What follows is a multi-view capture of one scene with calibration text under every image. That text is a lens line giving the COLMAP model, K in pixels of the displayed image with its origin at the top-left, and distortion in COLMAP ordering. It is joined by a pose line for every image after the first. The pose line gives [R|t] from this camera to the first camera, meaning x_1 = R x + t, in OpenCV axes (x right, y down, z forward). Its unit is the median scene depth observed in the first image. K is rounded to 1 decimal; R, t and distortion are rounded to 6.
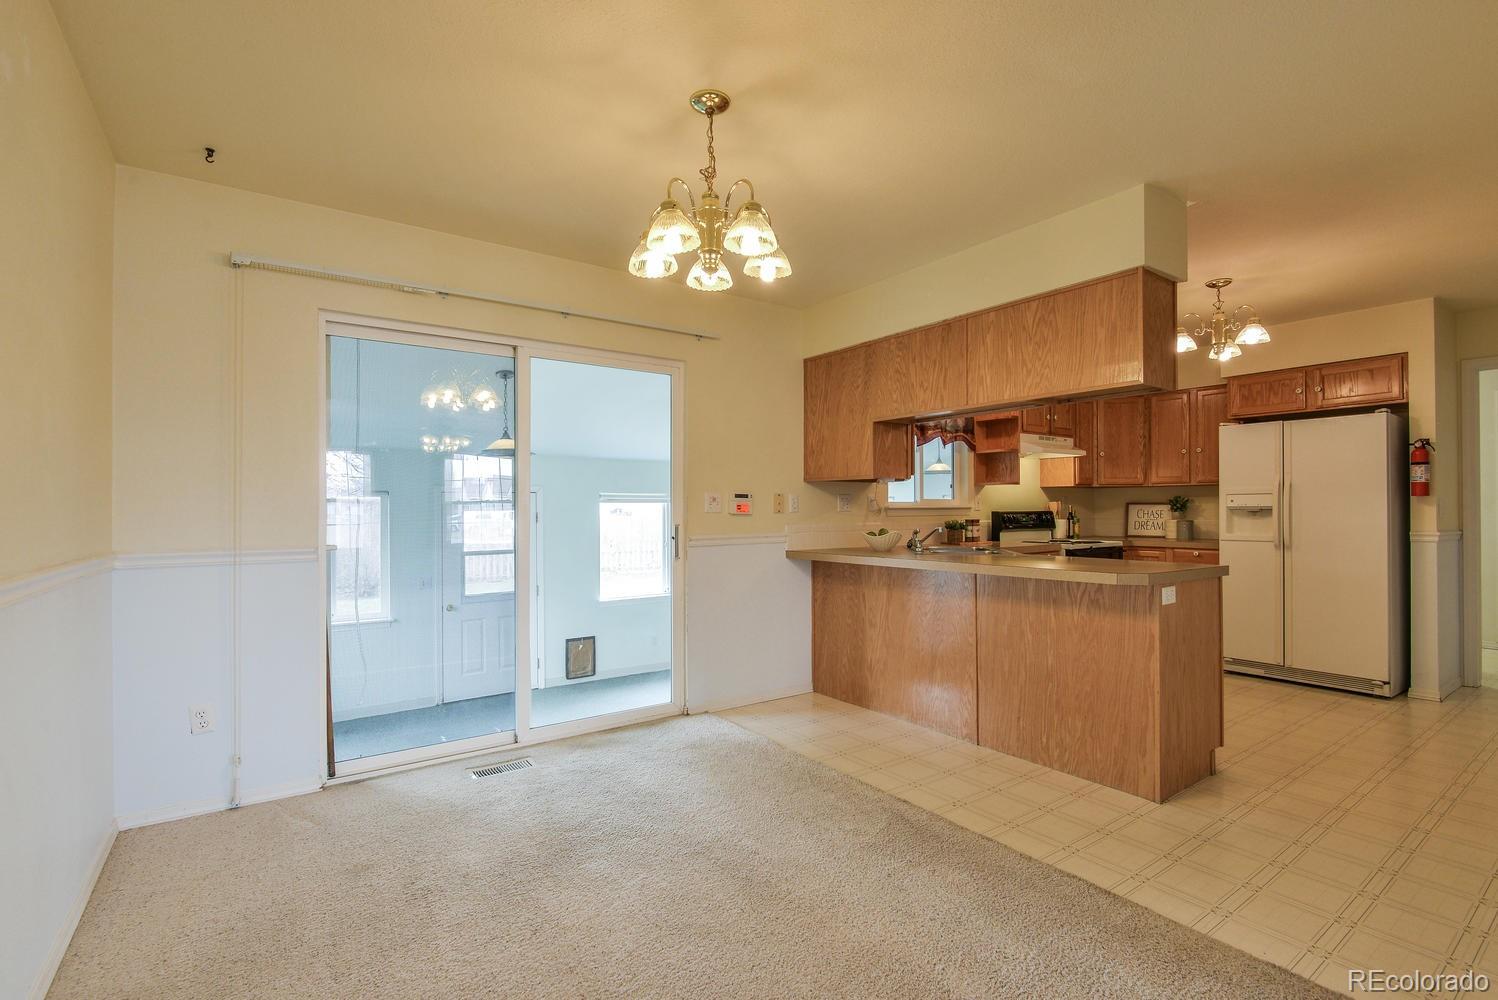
lens RADIAL K [[679.8, 0, 746.3], [0, 679.8, 504.8], [0, 0, 1]] dist [0.000867, -0.008705]
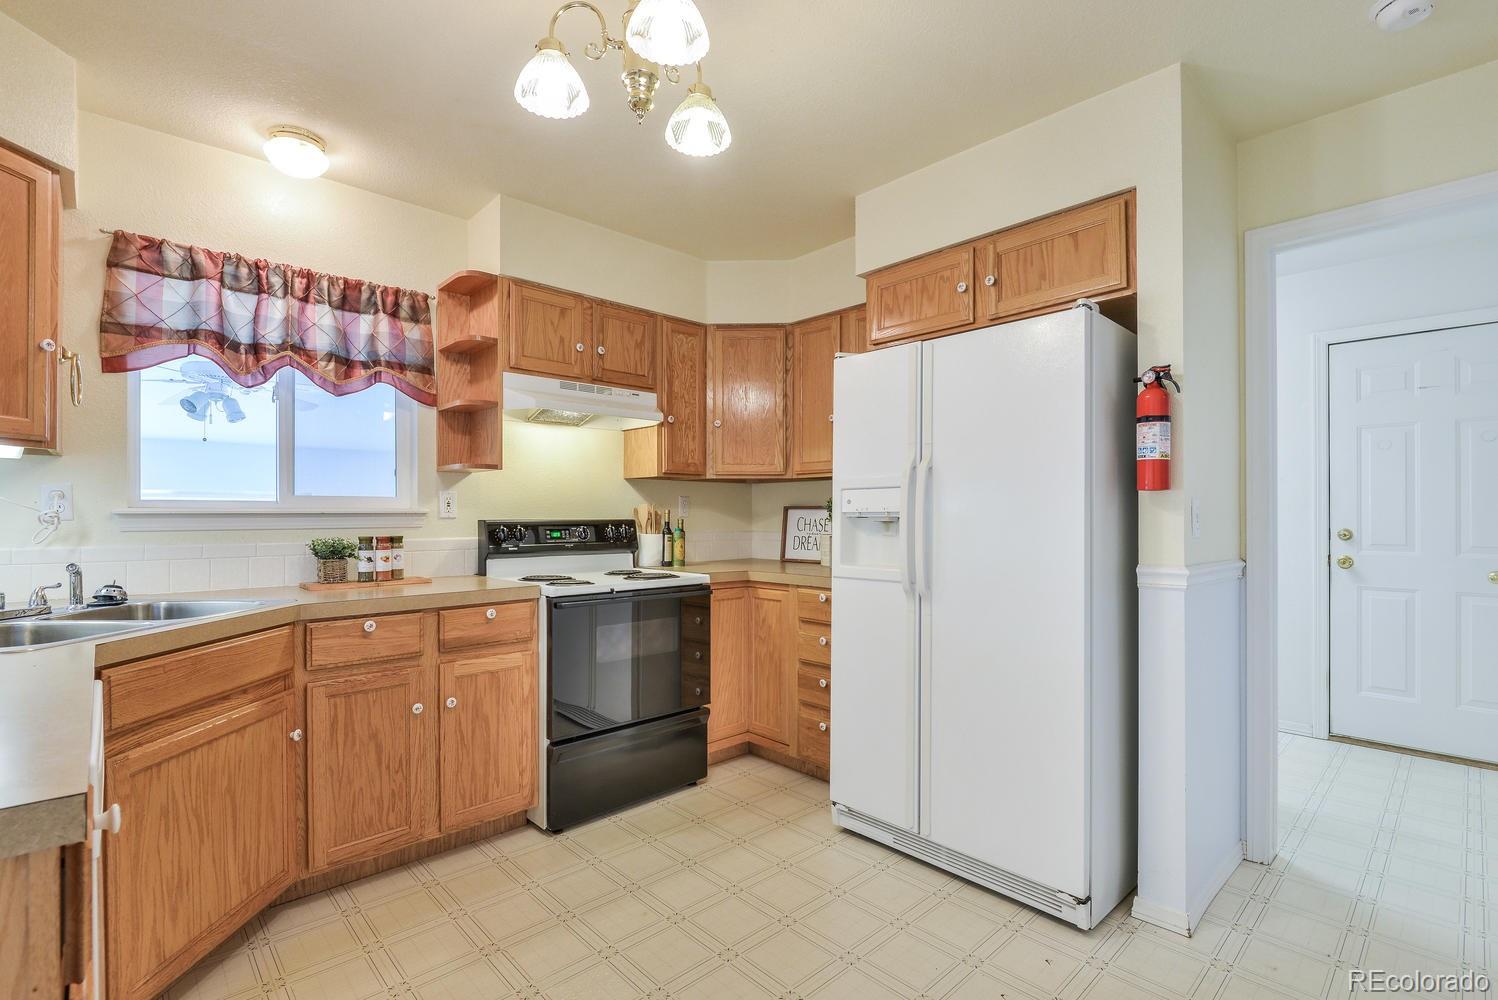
lens RADIAL K [[686.9, 0, 745.4], [0, 686.9, 511.3], [0, 0, 1]] dist [-0.008914, -0.000702]
pose [[0.991022, 0.003496, 0.133650, 0.658443], [-0.003456, 0.999994, -0.000532, 0.002661], [-0.133651, 0.000066, 0.991028, 0.571599]]
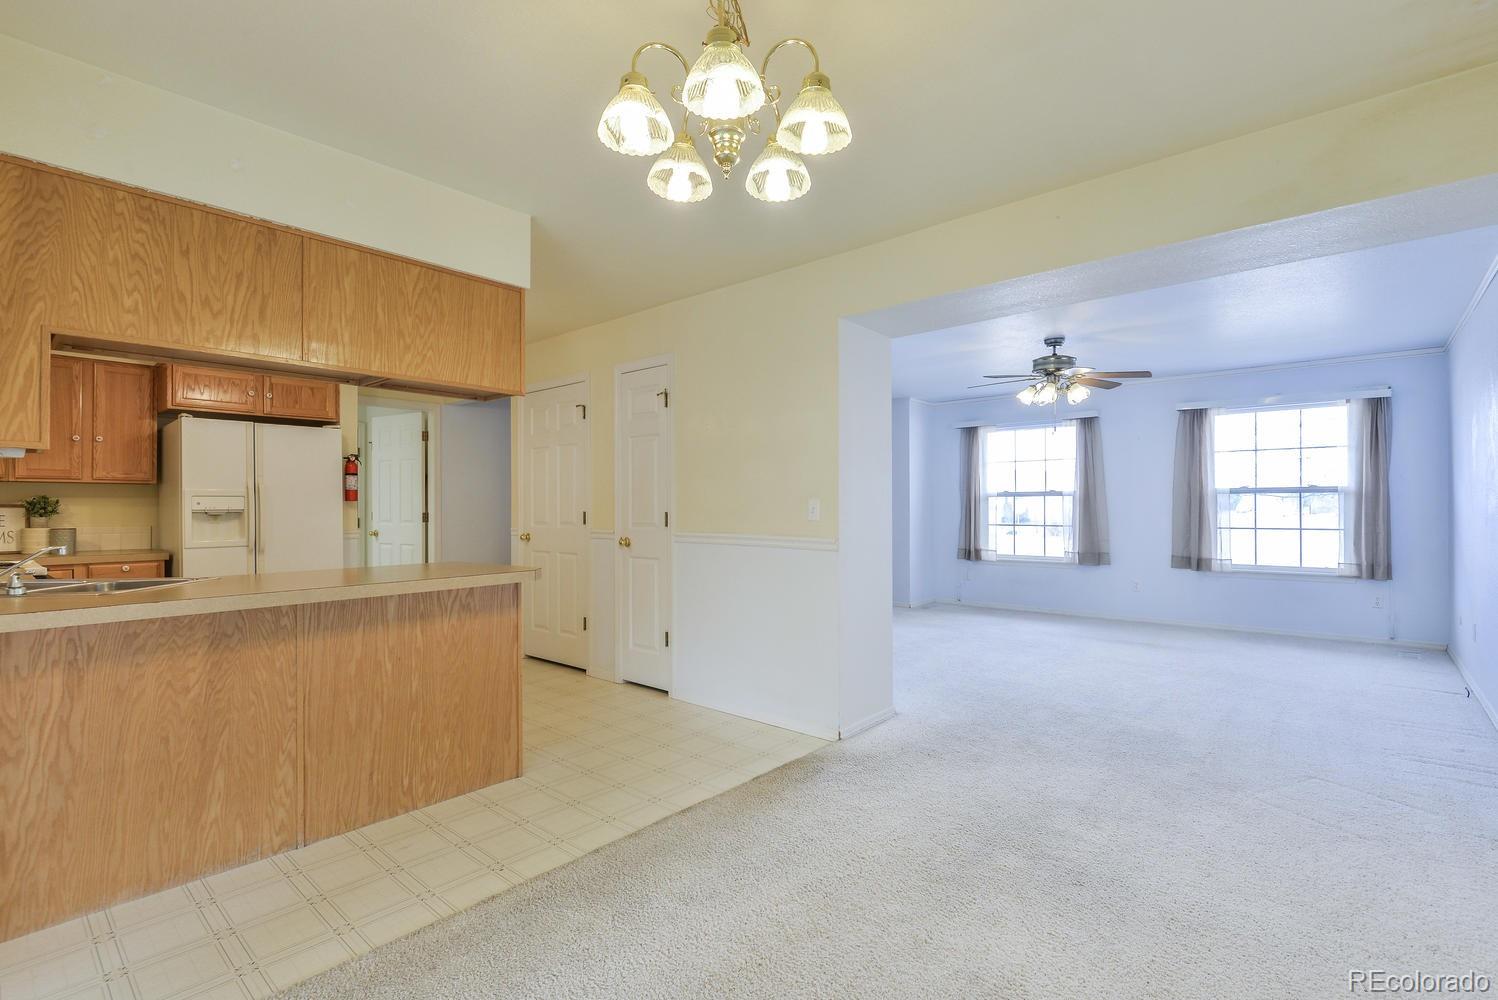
lens RADIAL K [[693.0, 0, 747.9], [0, 693.0, 508.0], [0, 0, 1]] dist [0.001855, -0.011194]
pose [[-0.228201, 0.004487, 0.973604, -0.380073], [-0.000681, 0.999988, -0.004769, 0.004732], [-0.973614, -0.001751, -0.228195, 0.586944]]
